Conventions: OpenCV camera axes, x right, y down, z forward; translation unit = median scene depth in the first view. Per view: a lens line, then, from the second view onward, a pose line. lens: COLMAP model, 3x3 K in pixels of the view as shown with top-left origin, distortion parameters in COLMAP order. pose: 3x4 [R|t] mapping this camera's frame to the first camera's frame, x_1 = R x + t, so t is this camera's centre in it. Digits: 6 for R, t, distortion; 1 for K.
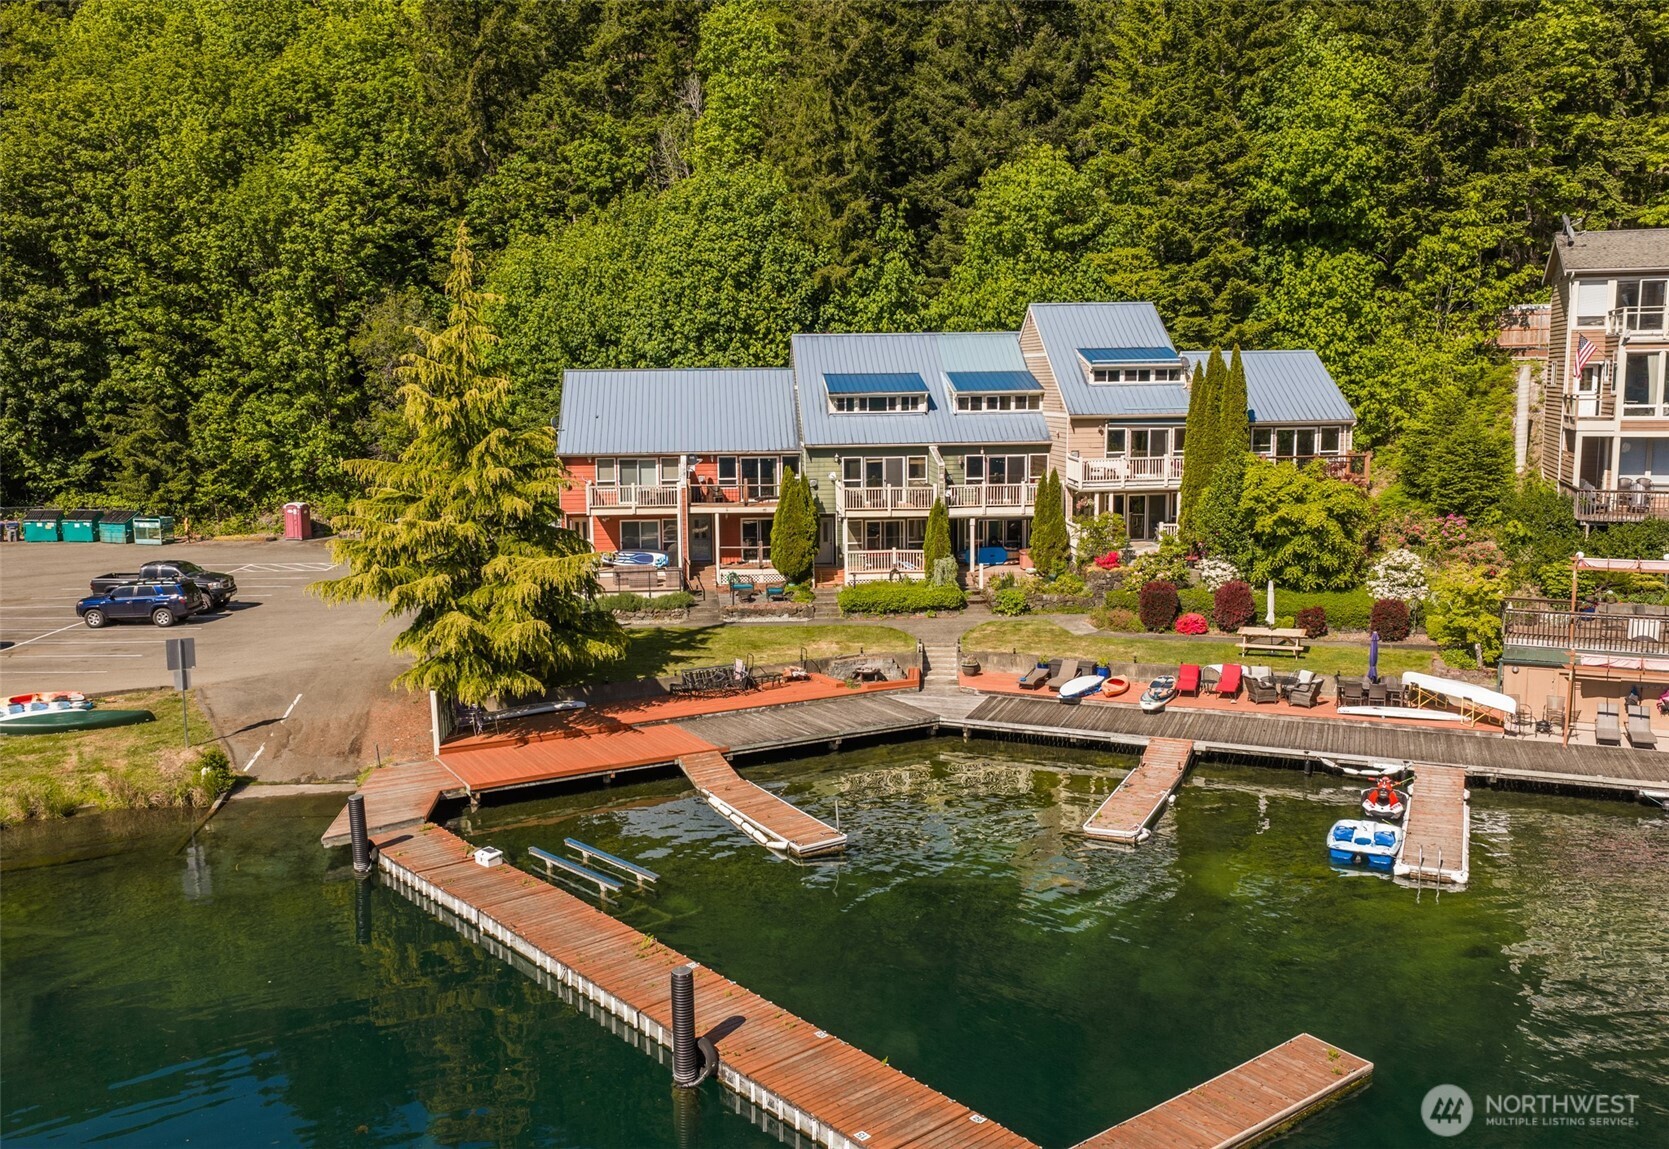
lens RADIAL K [[1380.7, 0, 825.4], [0, 1380.7, 583.8], [0, 0, 1]] dist [0.015282, -0.009770]
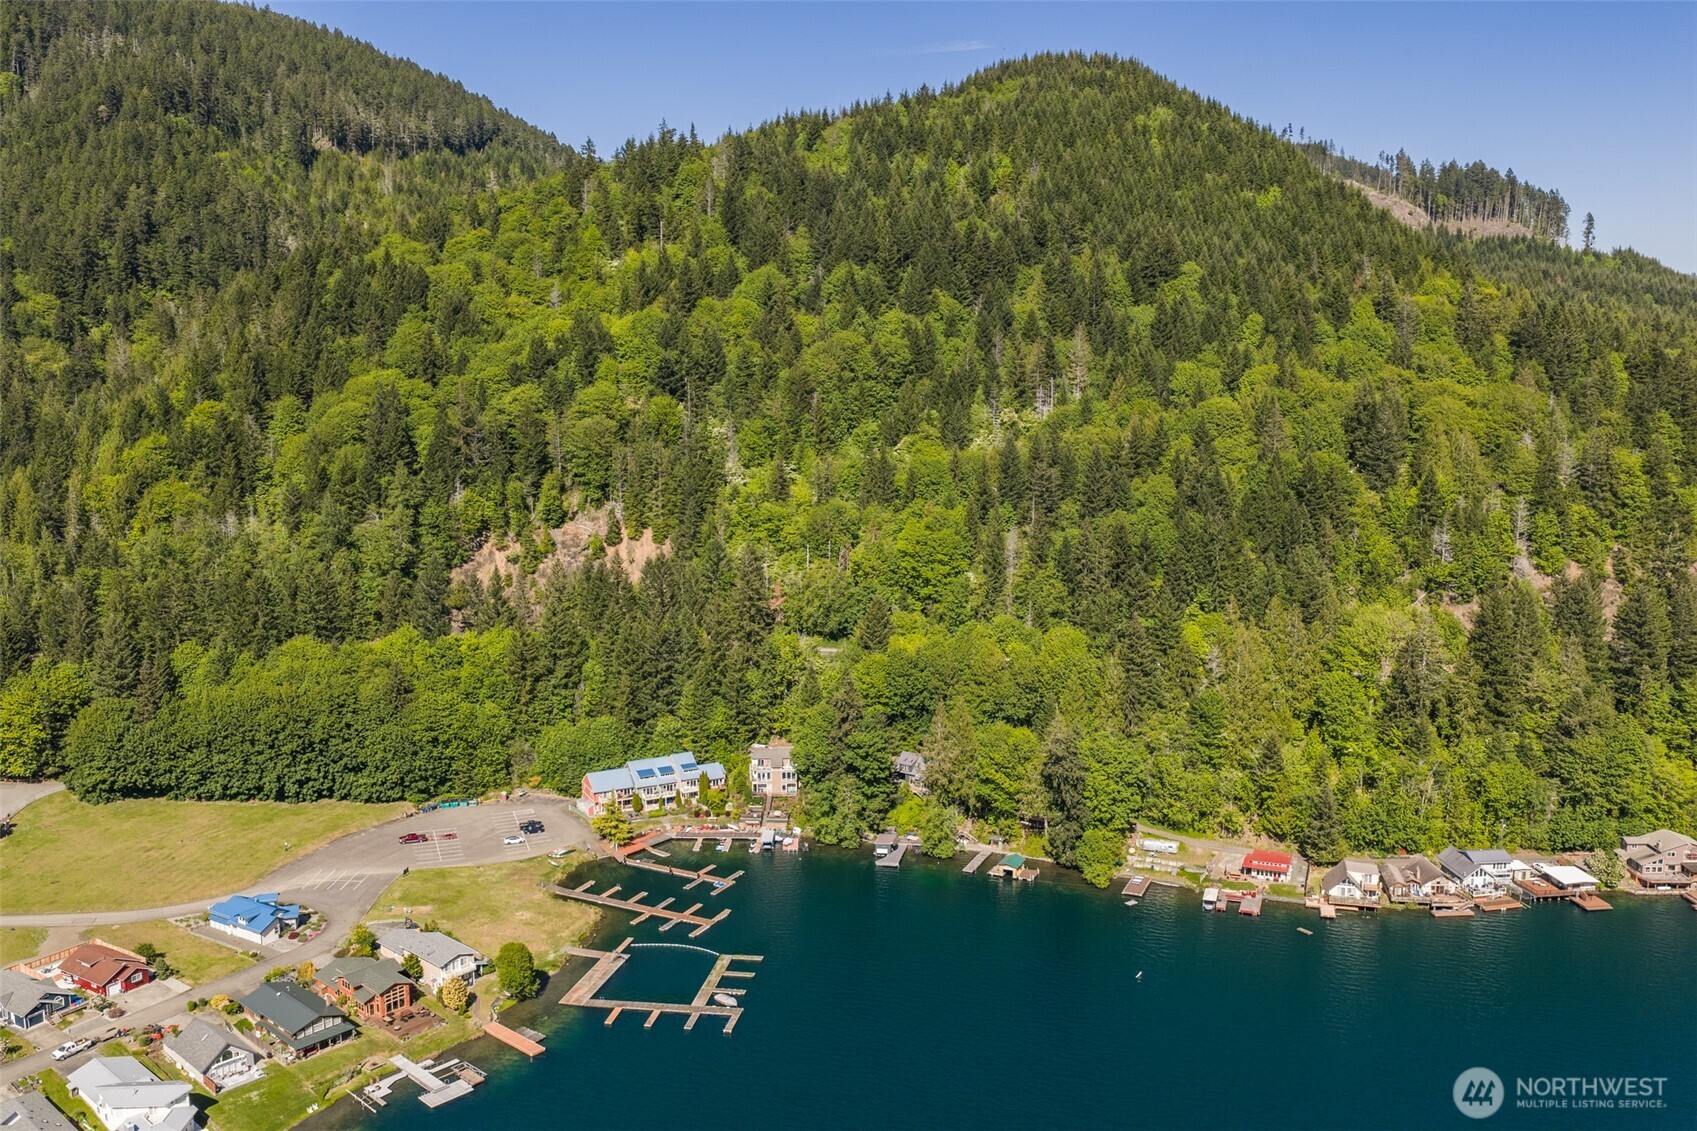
lens RADIAL K [[1371.9, 0, 848.5], [0, 1371.9, 565.5], [0, 0, 1]] dist [0.003713, -0.004396]
pose [[0.928607, -0.054964, 0.366971, -1.249589], [0.049487, 0.998479, 0.024325, -1.123313], [-0.367750, -0.004428, 0.929914, -4.695574]]
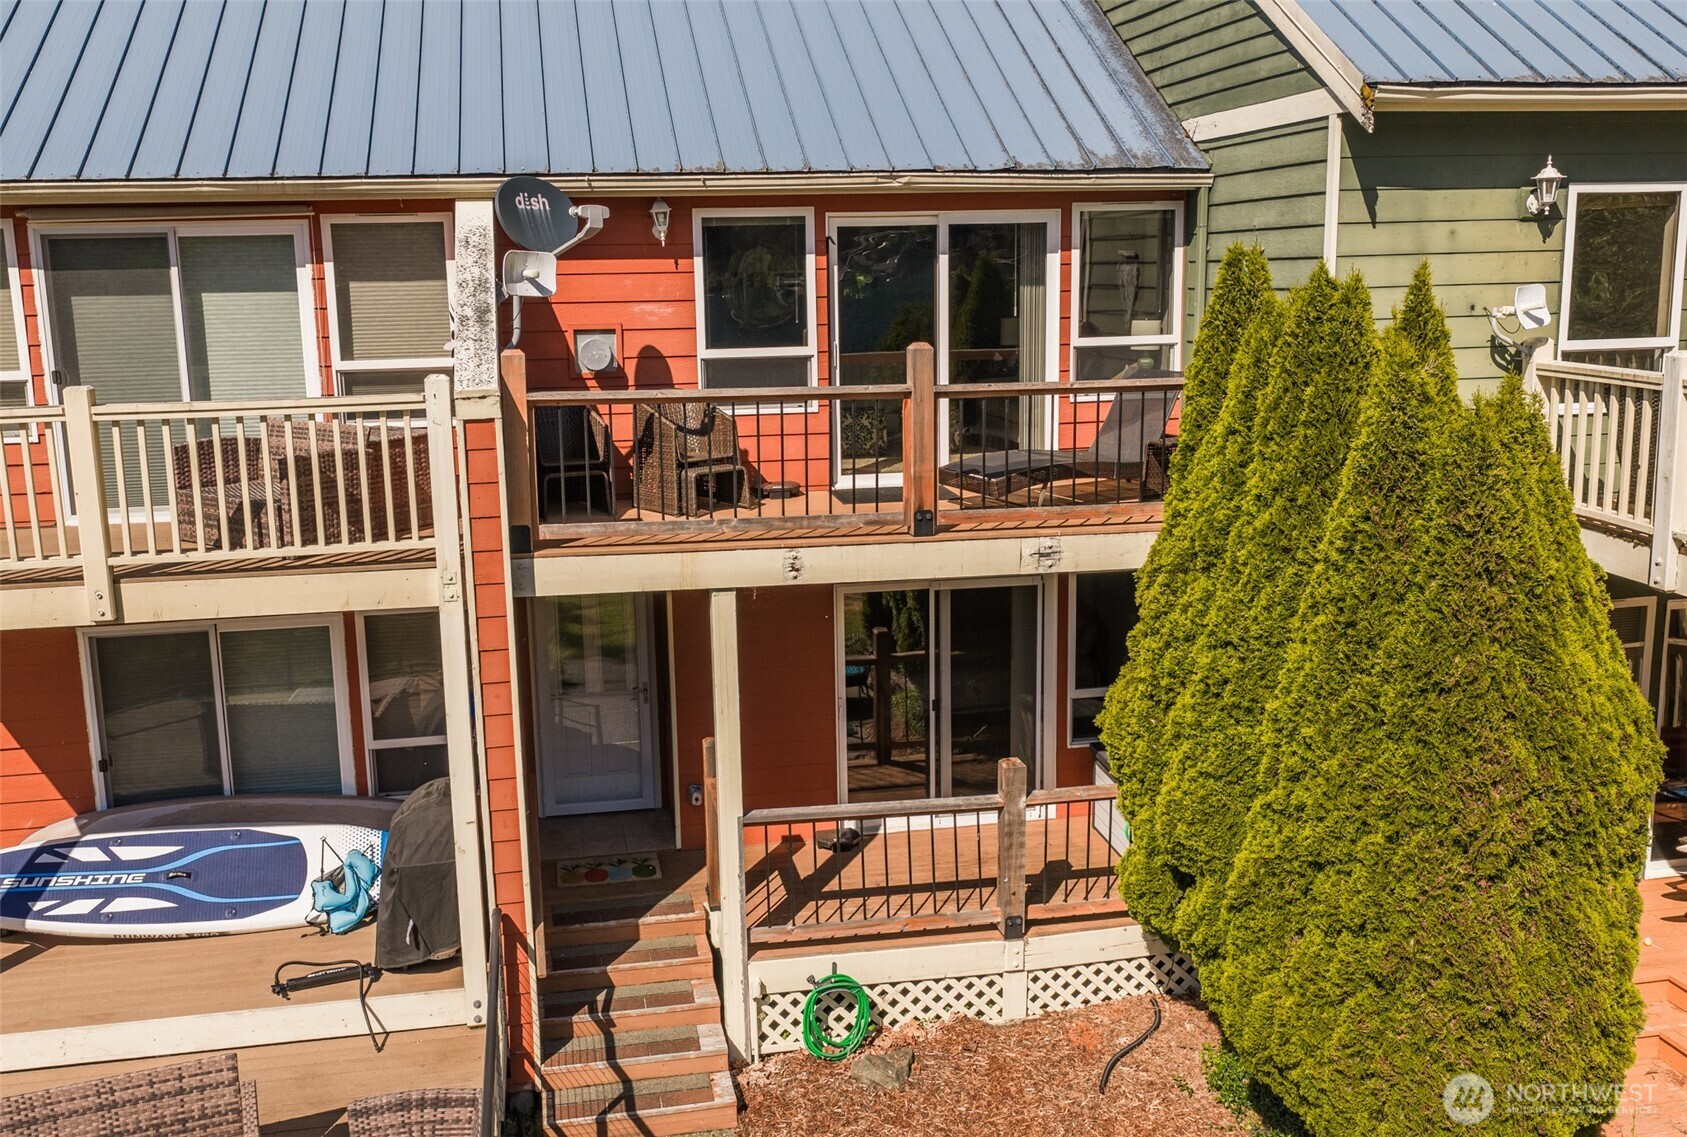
lens RADIAL K [[1469.2, 0, 794.1], [0, 1469.2, 542.9], [0, 0, 1]] dist [0.000032, -0.013088]
pose [[0.996152, -0.026878, 0.083418, -0.082229], [0.024187, 0.999159, 0.033106, -0.059642], [-0.084237, -0.030961, 0.995965, 0.834239]]
